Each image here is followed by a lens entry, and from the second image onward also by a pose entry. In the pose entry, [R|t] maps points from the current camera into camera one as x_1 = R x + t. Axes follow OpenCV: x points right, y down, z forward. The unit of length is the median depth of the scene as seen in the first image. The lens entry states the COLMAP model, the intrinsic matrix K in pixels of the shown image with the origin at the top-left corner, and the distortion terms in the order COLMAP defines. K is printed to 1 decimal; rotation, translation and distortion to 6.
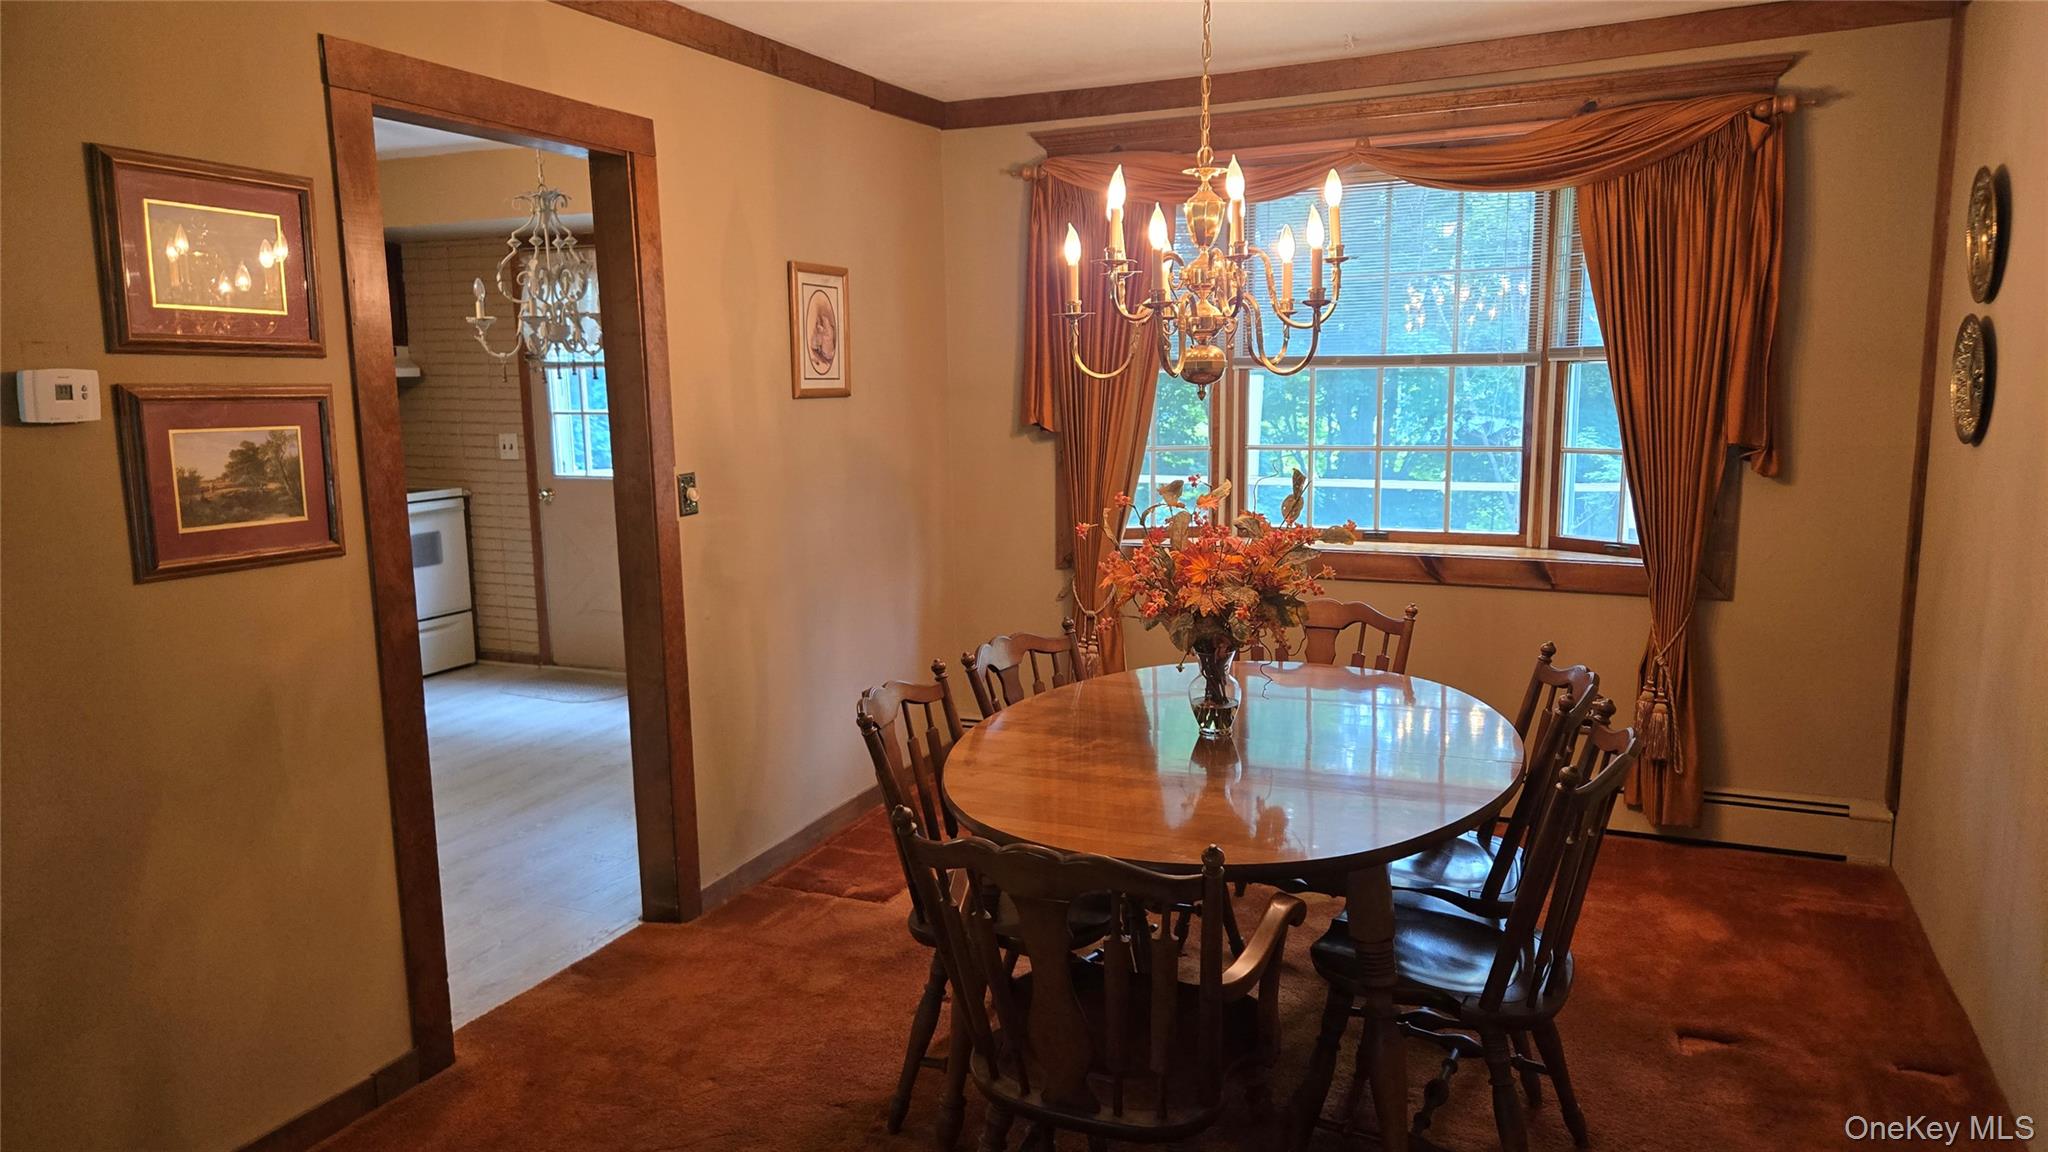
lens RADIAL K [[1377.6, 0, 1028.3], [0, 1377.6, 581.1], [0, 0, 1]] dist [0.071519, 0.001341]
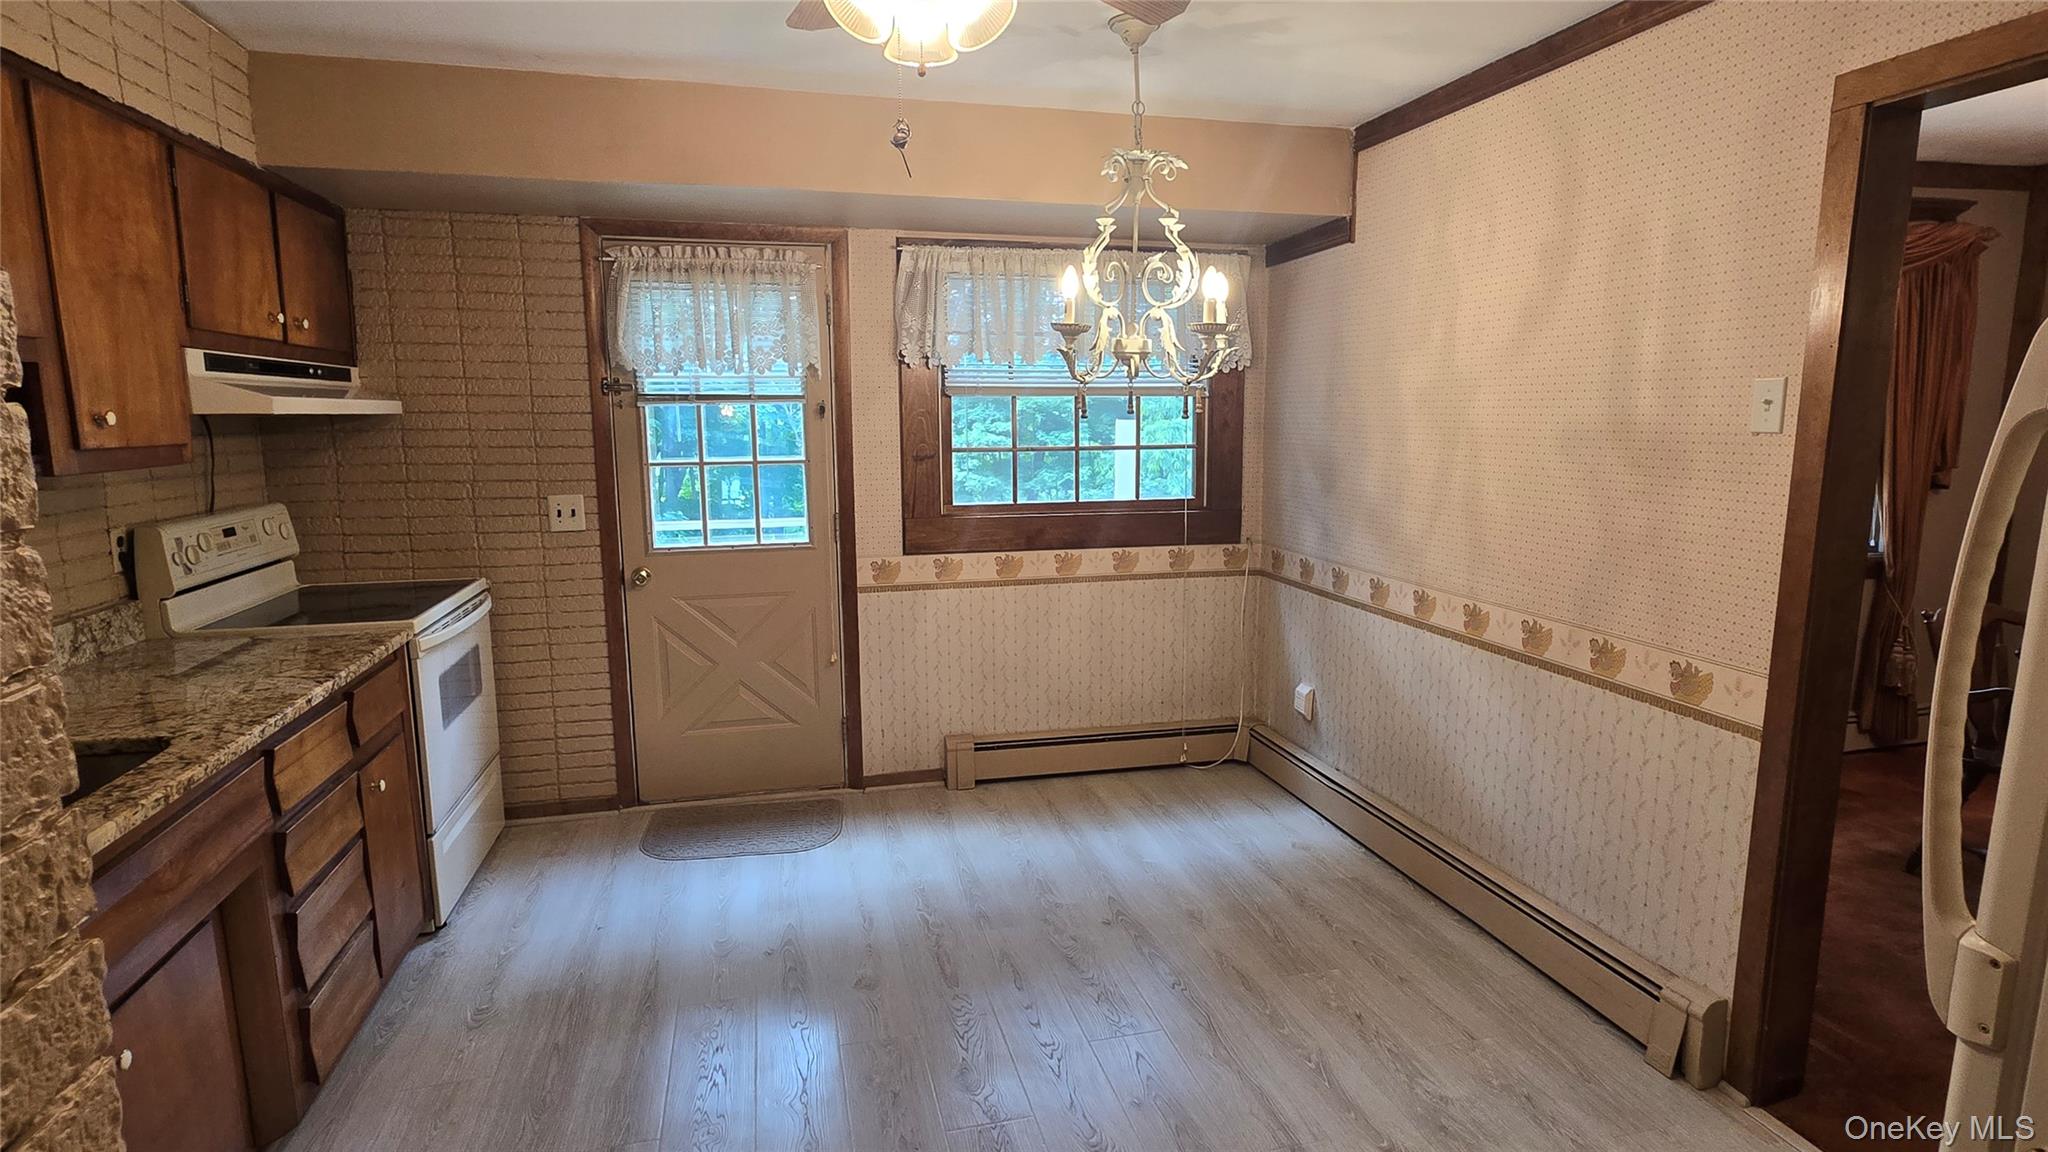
lens RADIAL K [[1048.3, 0, 1023.6], [0, 1048.3, 573.1], [0, 0, 1]] dist [-0.001046, 0.006624]
pose [[0.776843, -0.088085, 0.623503, -0.528752], [0.088855, 0.995594, 0.029945, -0.061617], [-0.623394, 0.032139, 0.781247, 0.441630]]
